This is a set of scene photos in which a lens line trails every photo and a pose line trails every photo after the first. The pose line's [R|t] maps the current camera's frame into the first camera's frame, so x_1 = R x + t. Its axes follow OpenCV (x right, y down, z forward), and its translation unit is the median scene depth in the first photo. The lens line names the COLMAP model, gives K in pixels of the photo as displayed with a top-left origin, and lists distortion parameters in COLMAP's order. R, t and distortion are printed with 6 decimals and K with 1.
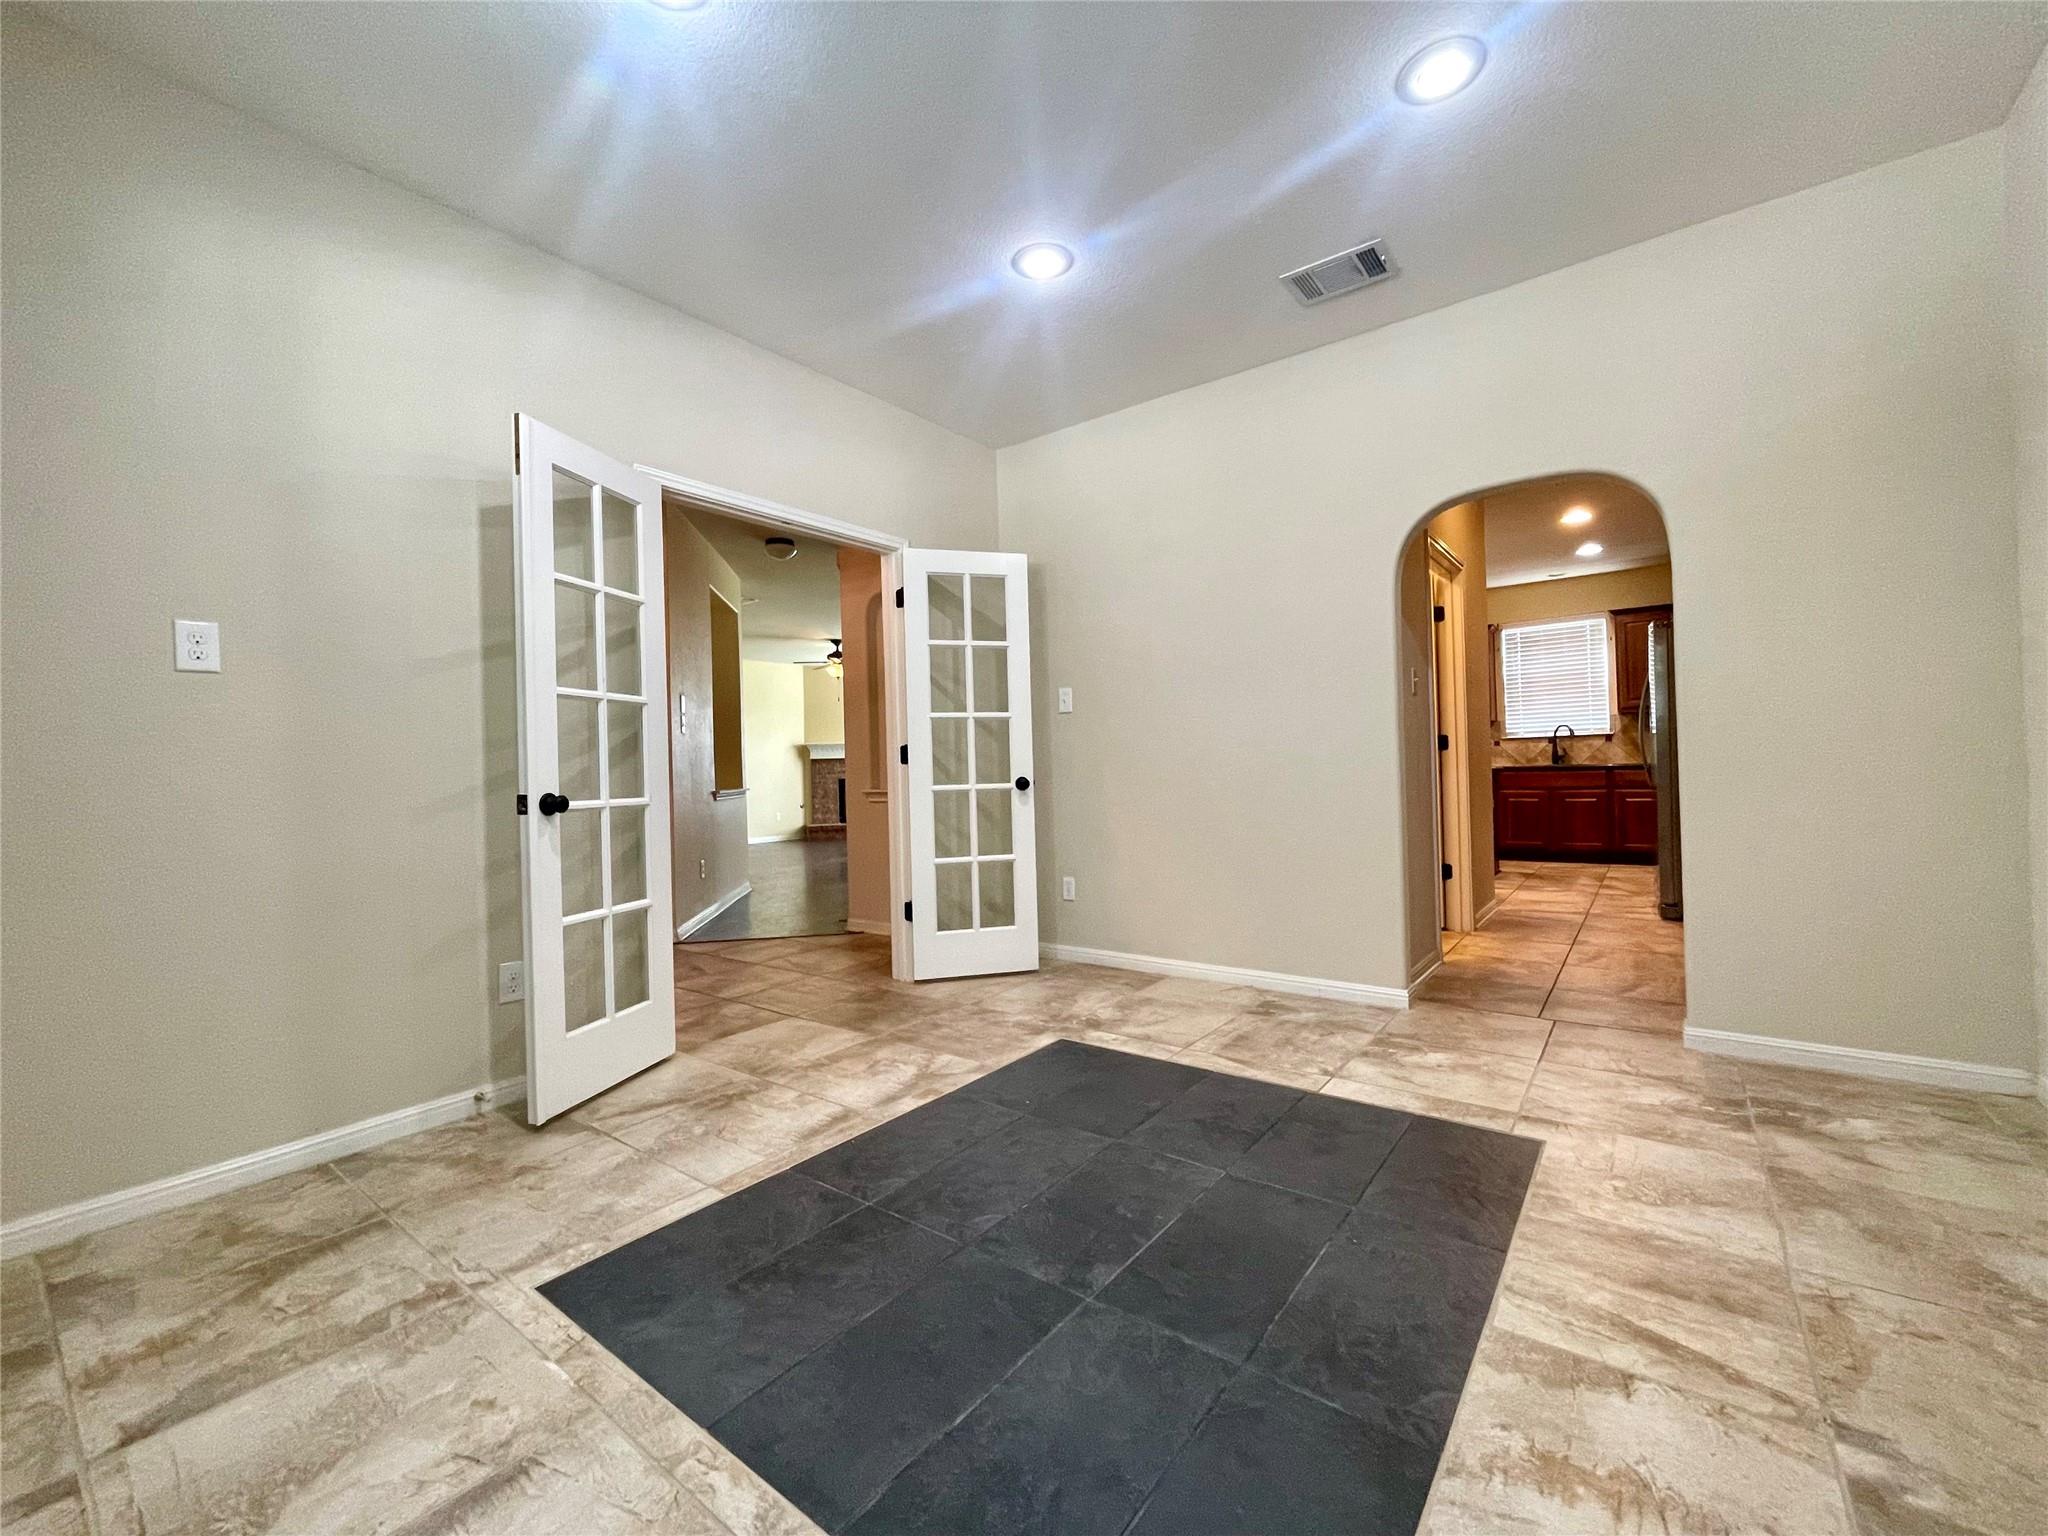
lens RADIAL K [[838.2, 0, 1026.5], [0, 838.2, 764.0], [0, 0, 1]] dist [0.002012, -0.003691]
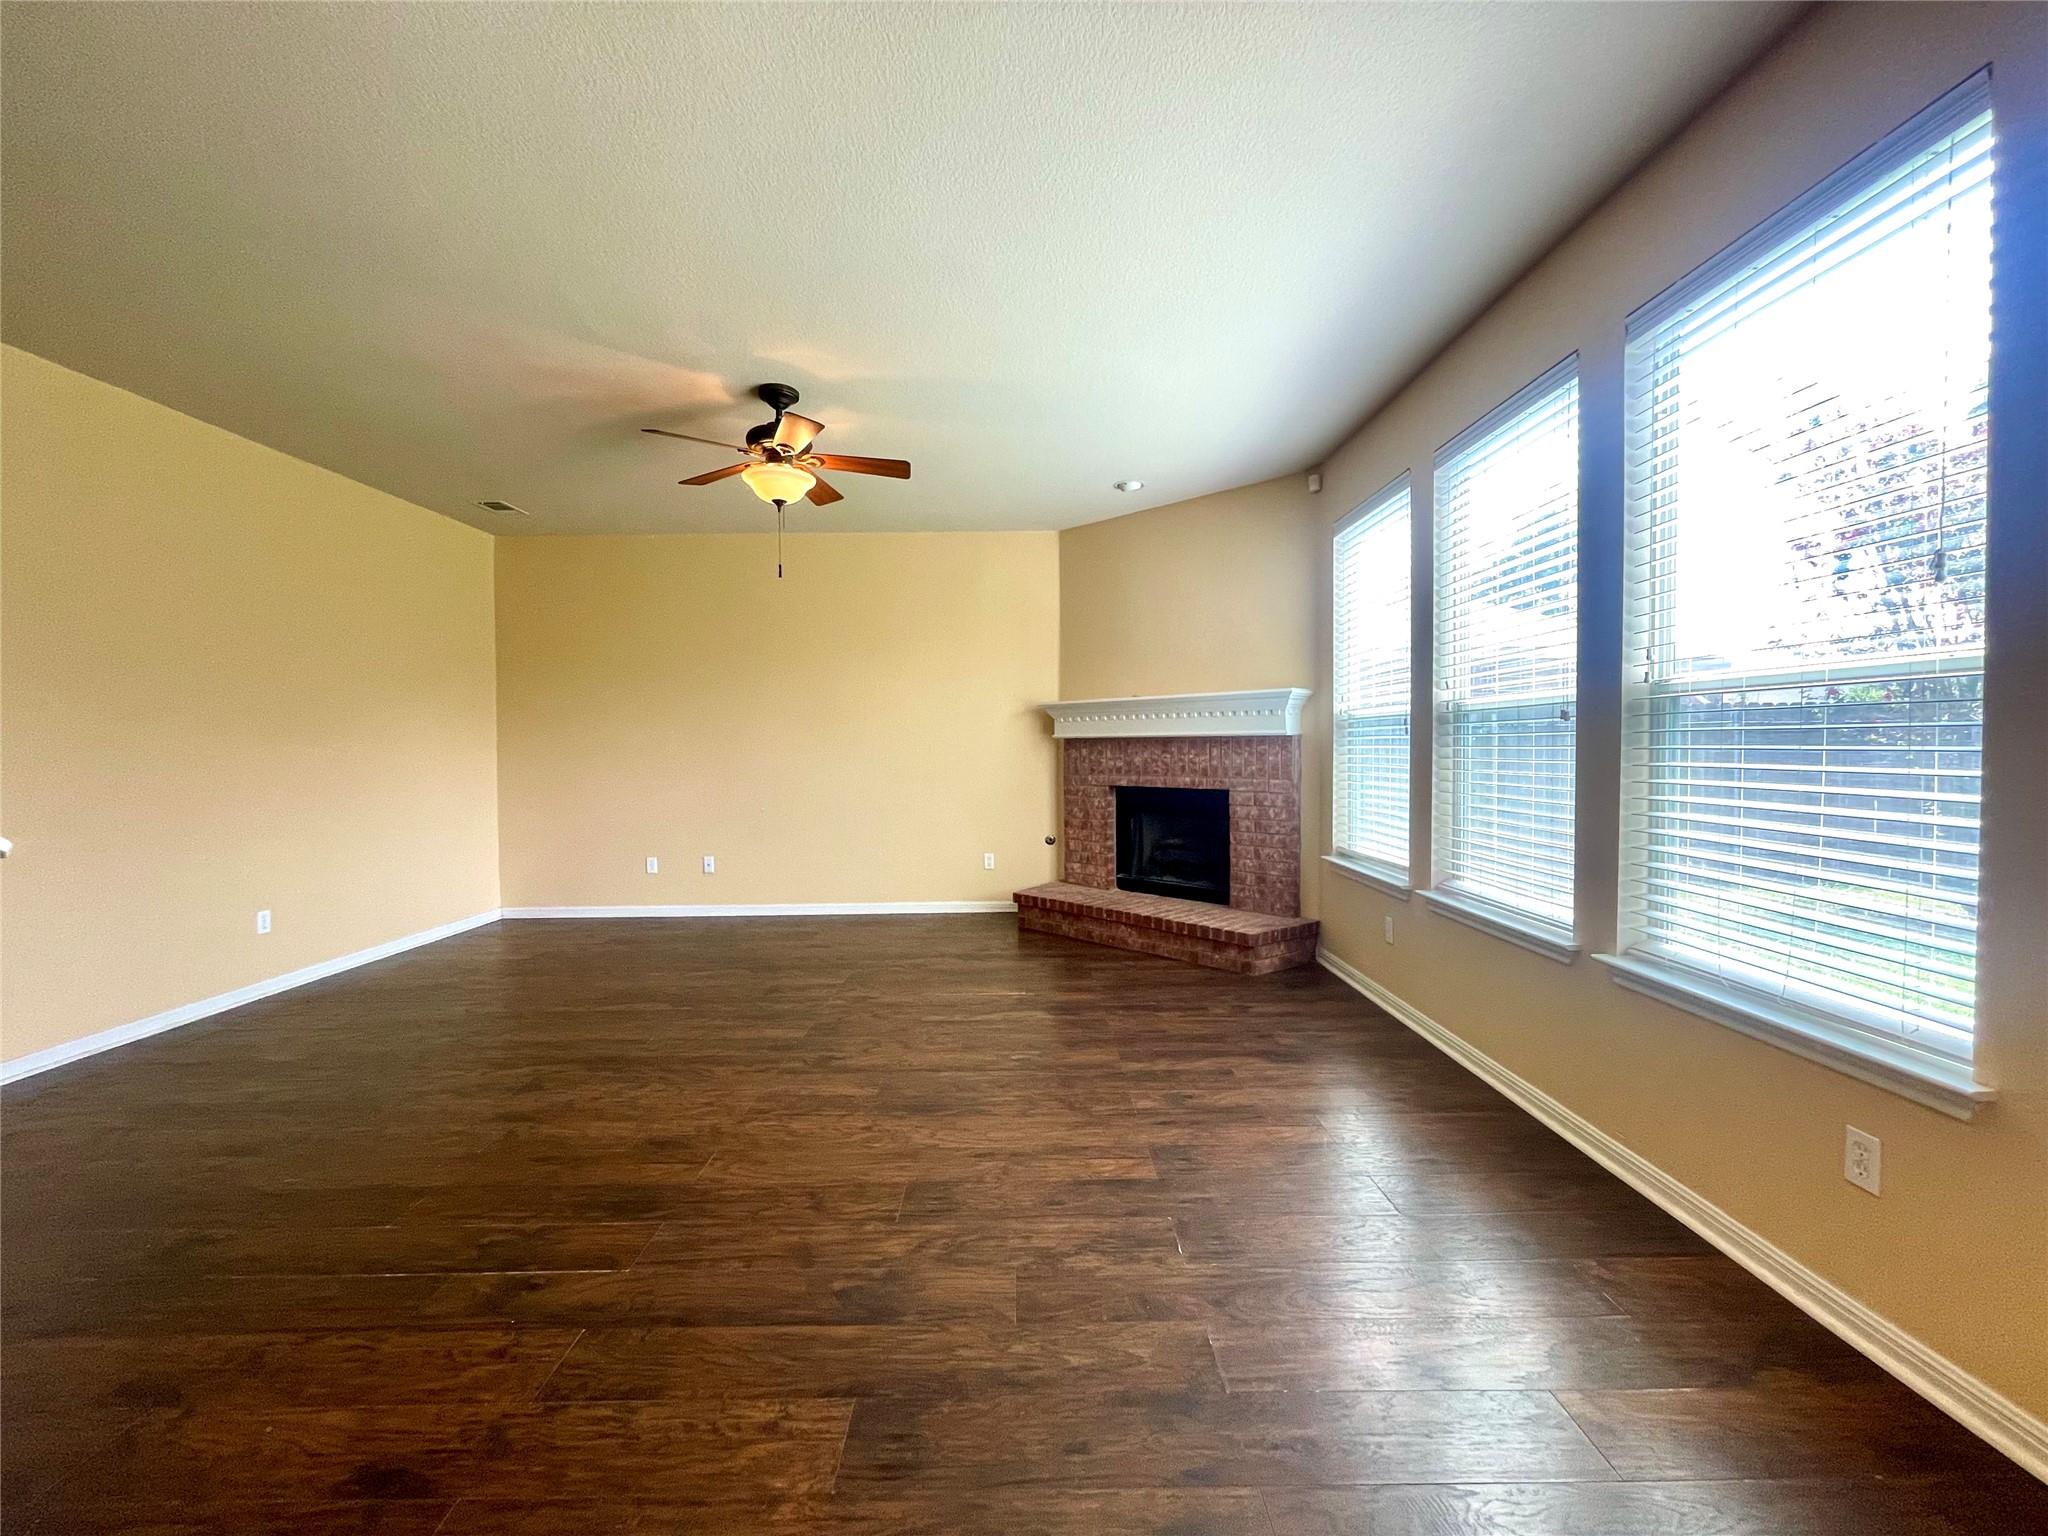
lens RADIAL K [[838.2, 0, 1026.5], [0, 838.2, 764.0], [0, 0, 1]] dist [0.002012, -0.003691]
pose [[0.612569, 0.036708, -0.789565, 0.378637], [0.001111, 0.998880, 0.047302, -0.060202], [0.790417, -0.029853, 0.611842, 3.274907]]
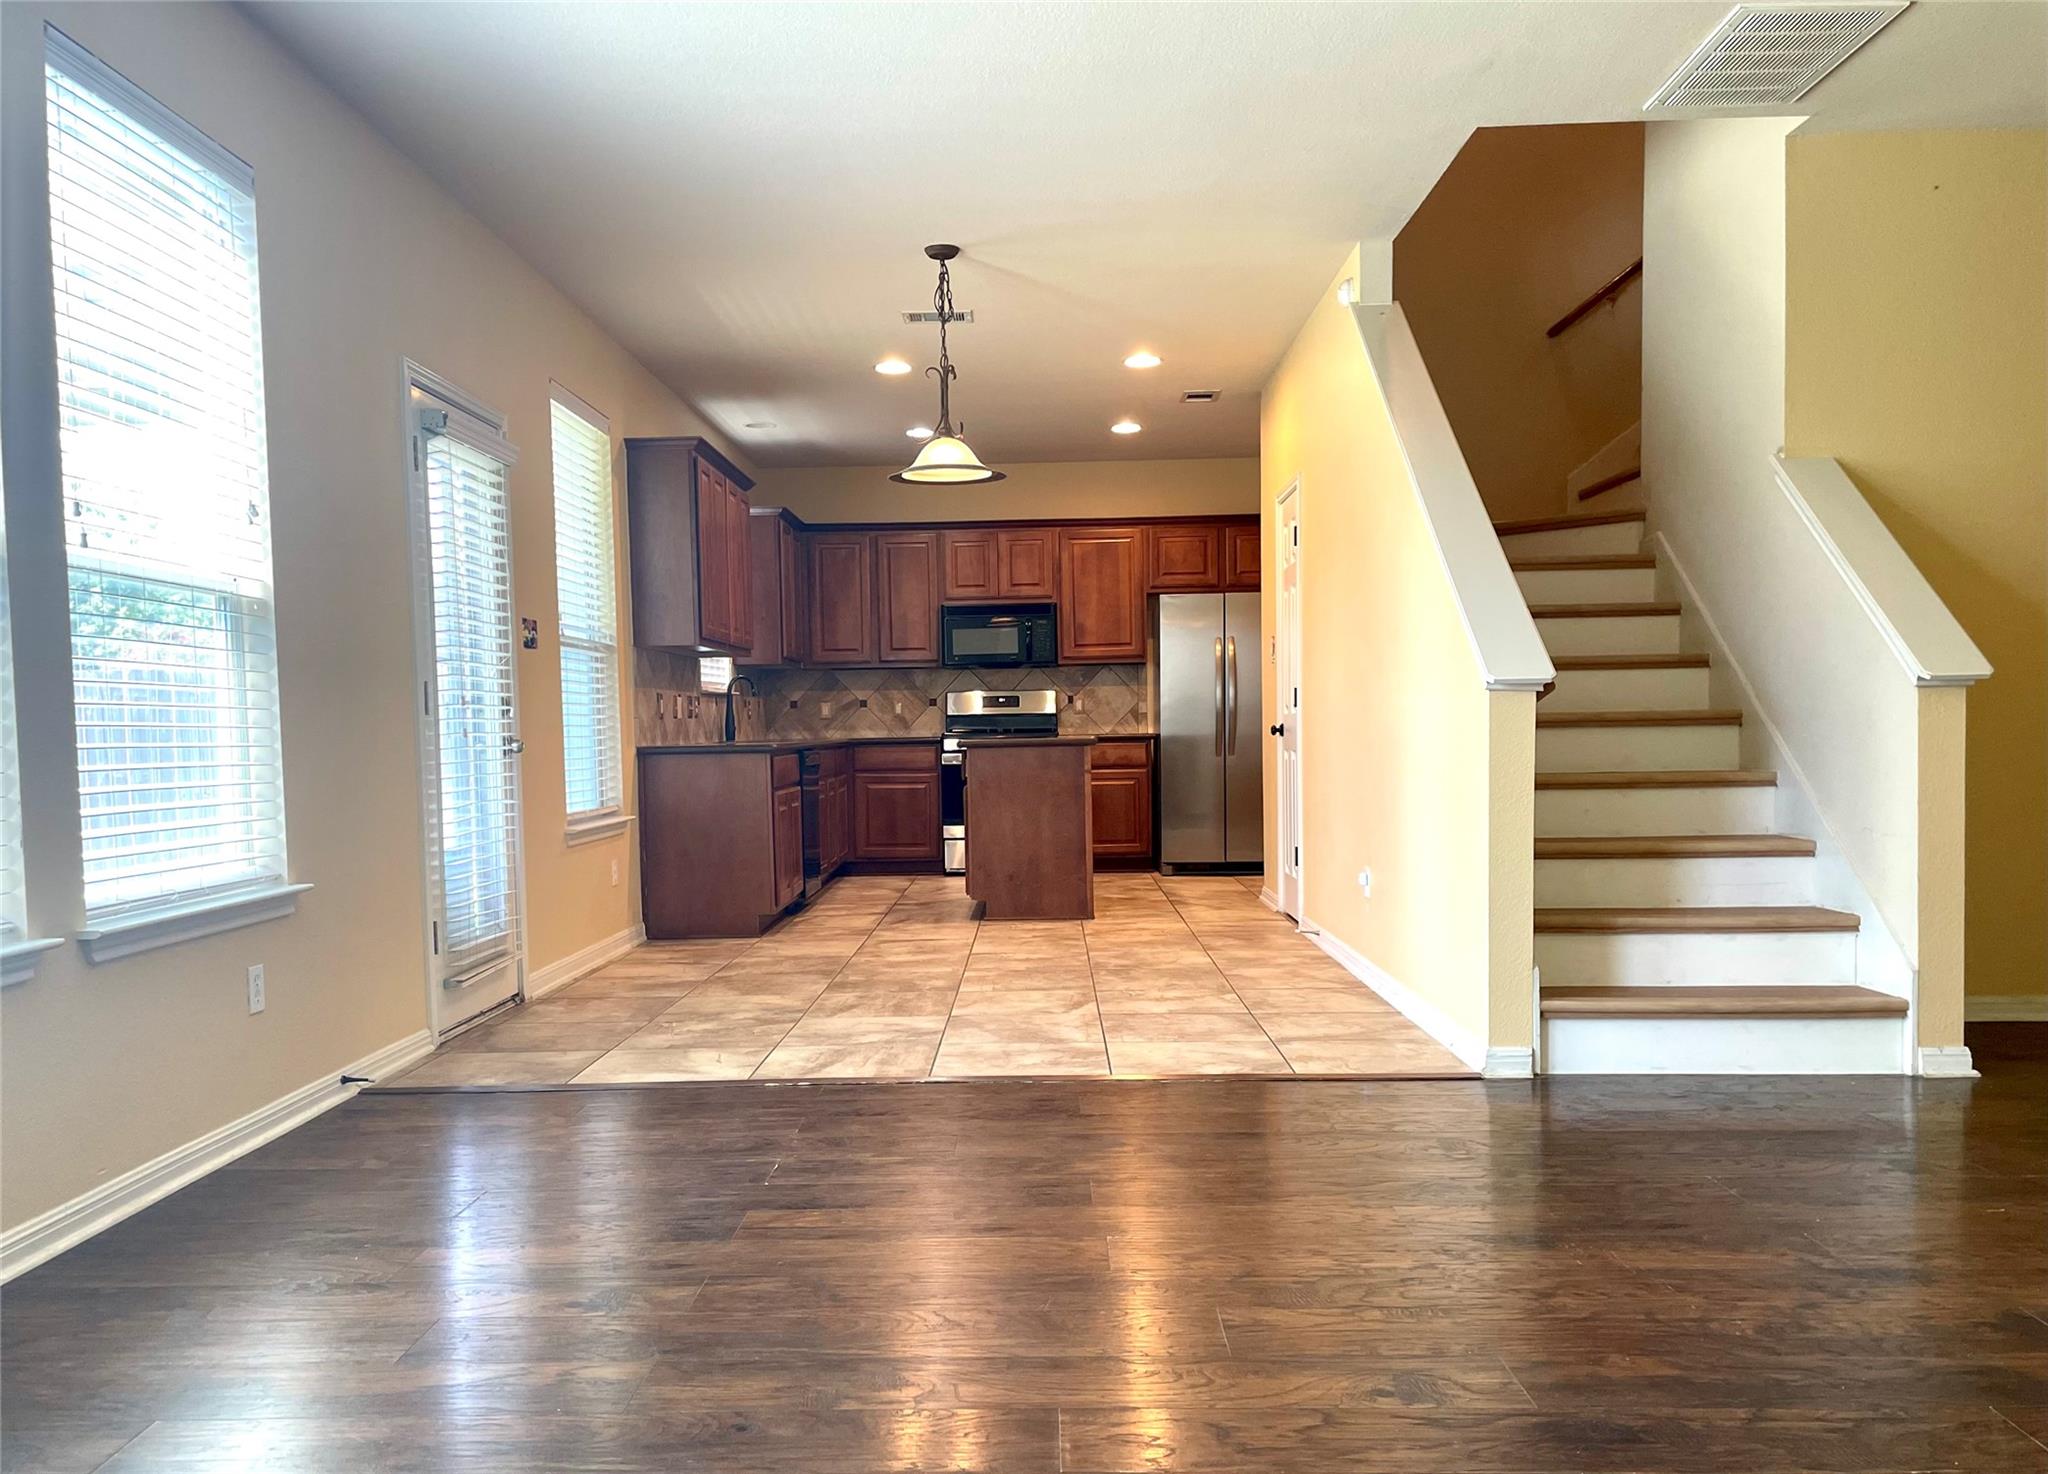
lens RADIAL K [[1650.1, 0, 970.3], [0, 1650.1, 818.9], [0, 0, 1]] dist [-0.009078, -0.002302]
pose [[-0.567435, -0.012437, 0.823324, -1.217075], [0.020463, 0.999364, 0.029200, 0.072690], [-0.823164, 0.033417, -0.566820, 4.383855]]
